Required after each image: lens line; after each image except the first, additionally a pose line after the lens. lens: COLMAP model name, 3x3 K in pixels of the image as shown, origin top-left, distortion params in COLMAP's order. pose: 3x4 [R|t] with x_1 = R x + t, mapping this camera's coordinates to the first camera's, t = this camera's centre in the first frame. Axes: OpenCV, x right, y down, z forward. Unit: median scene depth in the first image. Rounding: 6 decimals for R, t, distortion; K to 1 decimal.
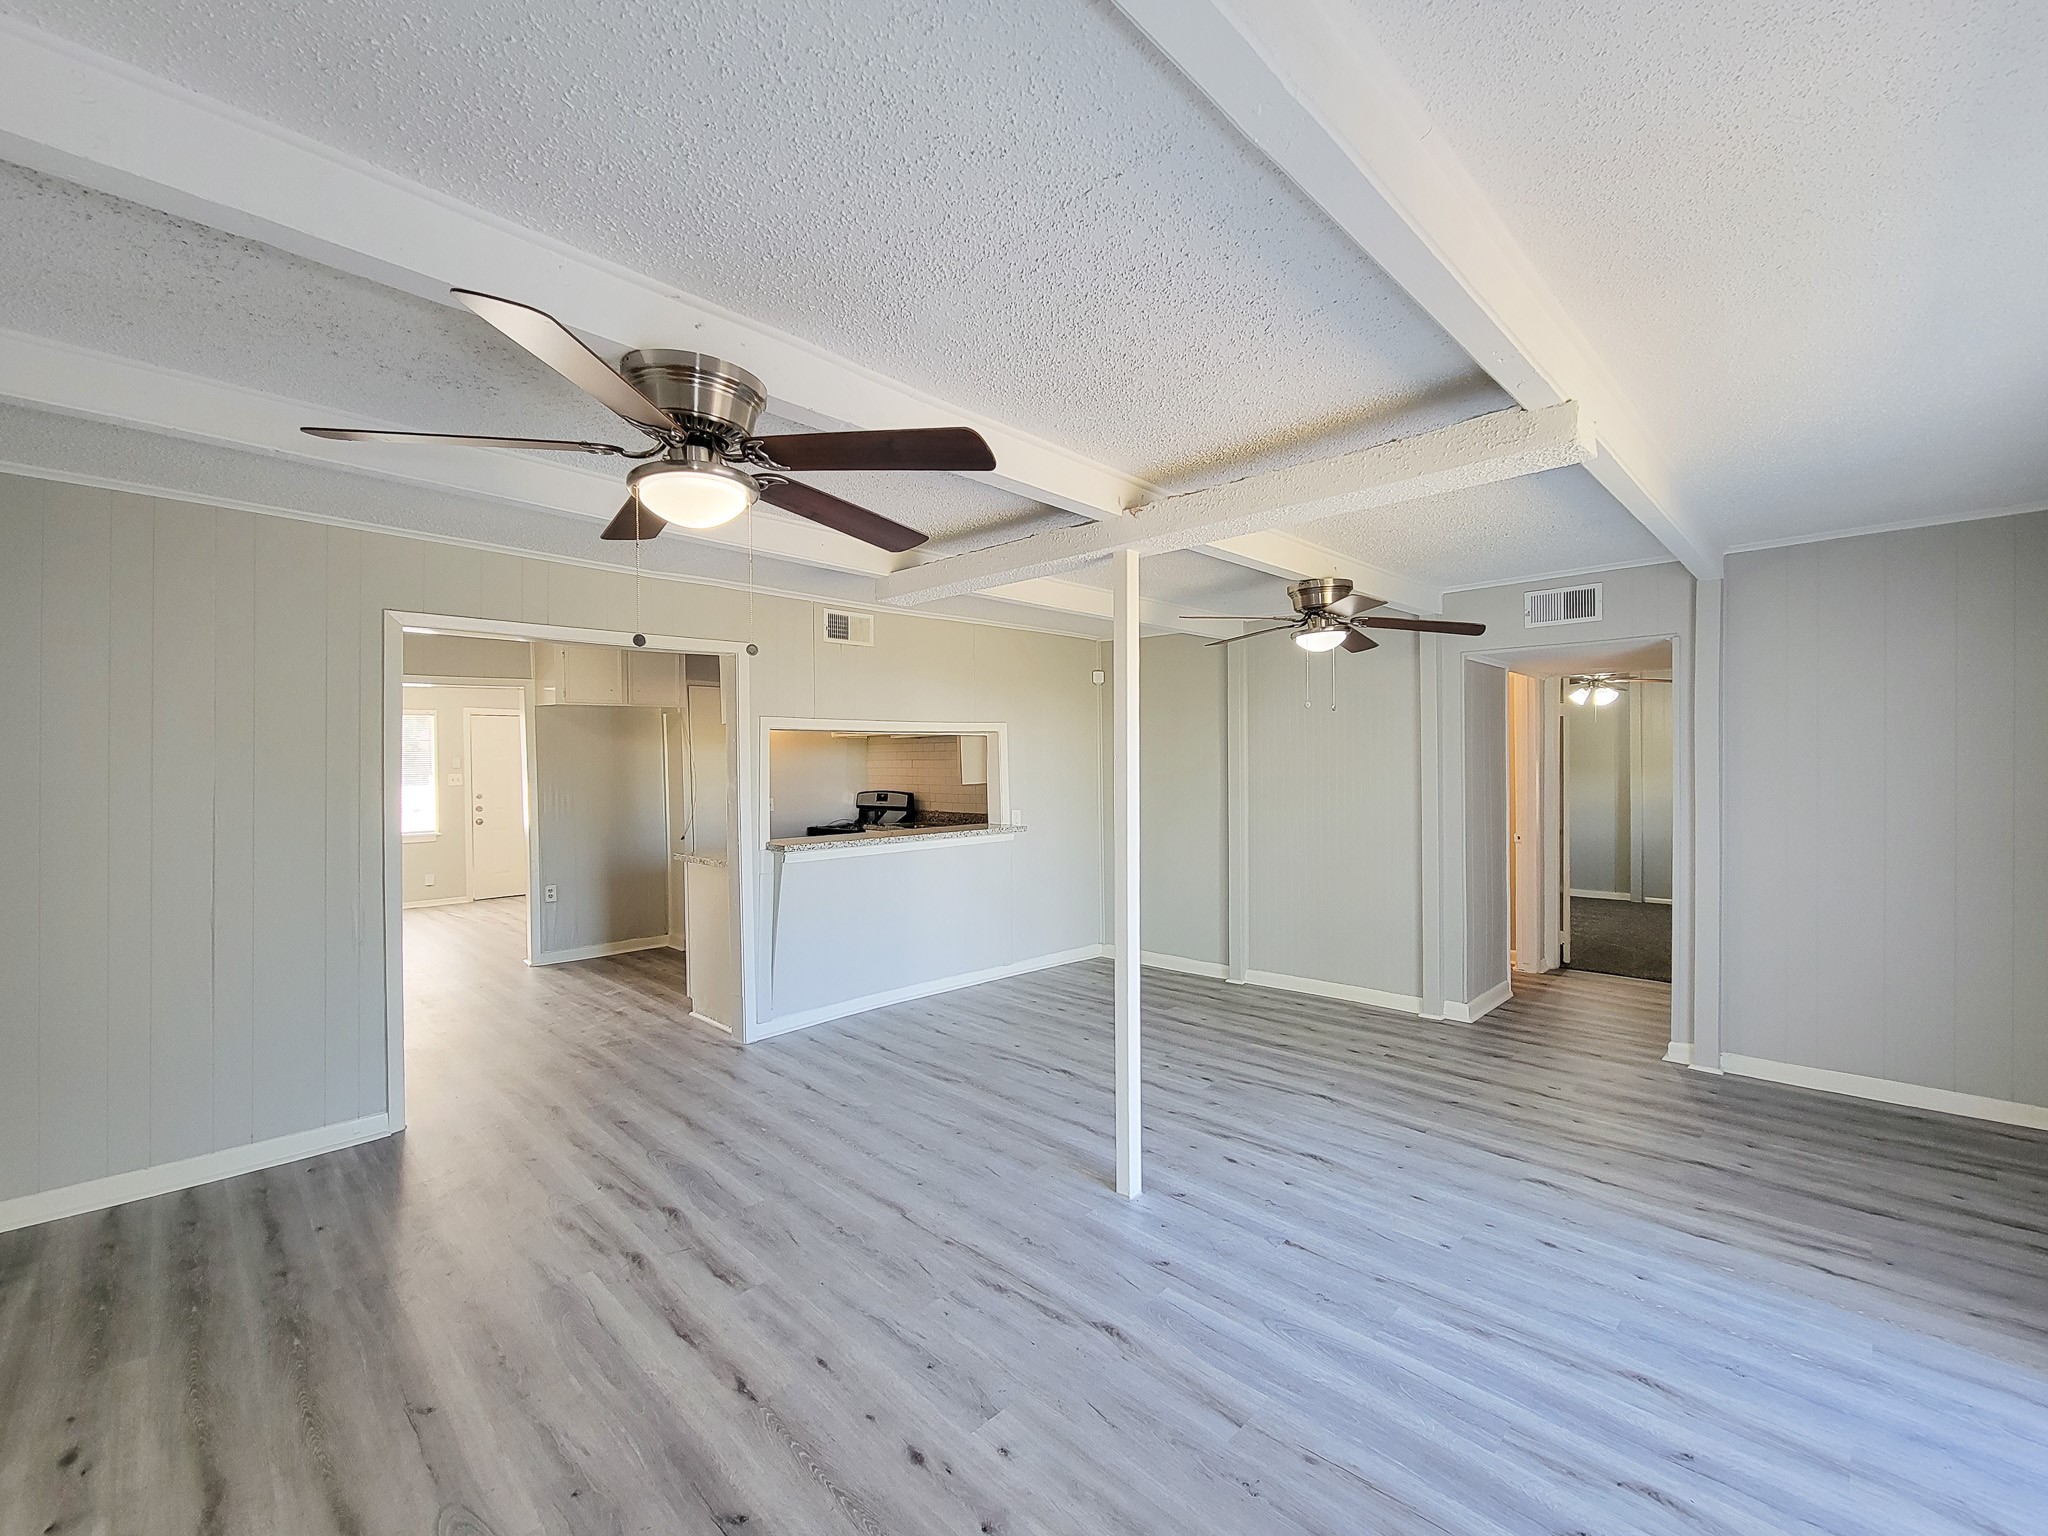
lens RADIAL K [[842.6, 0, 1023.3], [0, 842.6, 775.6], [0, 0, 1]] dist [0.000719, -0.004034]
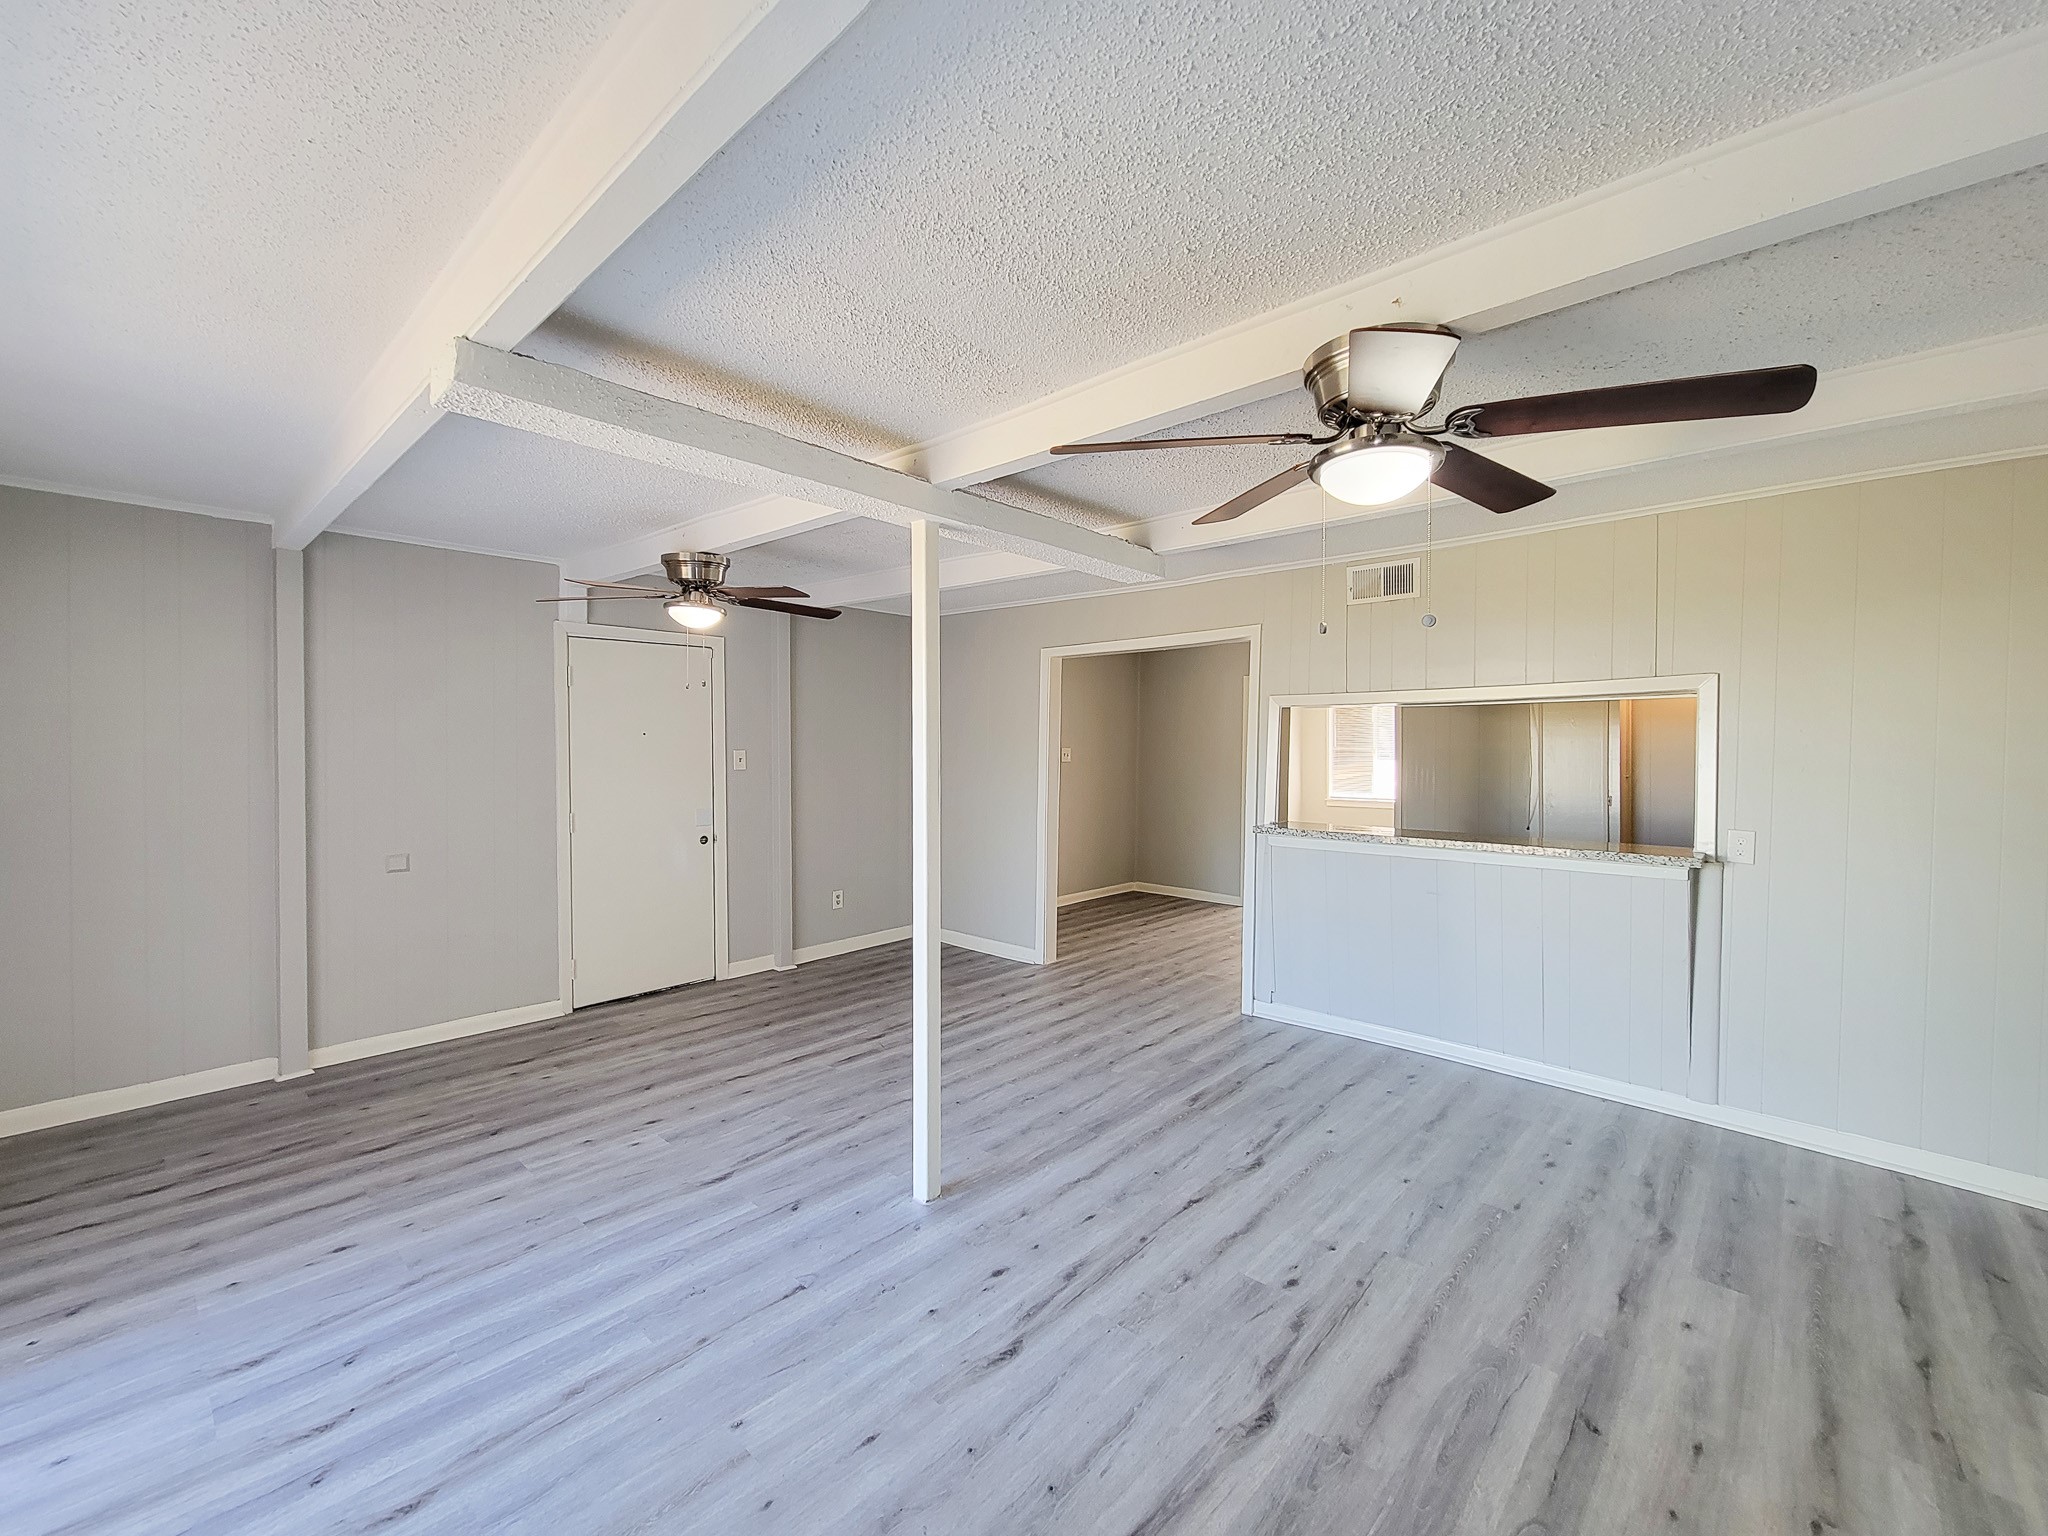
lens RADIAL K [[842.6, 0, 1028.5], [0, 842.6, 753.9], [0, 0, 1]] dist [0.000719, -0.004034]
pose [[0.052180, 0.019362, -0.998450, 1.304901], [-0.019169, 0.999647, 0.018383, -0.027734], [0.998454, 0.018180, 0.052533, 1.289140]]
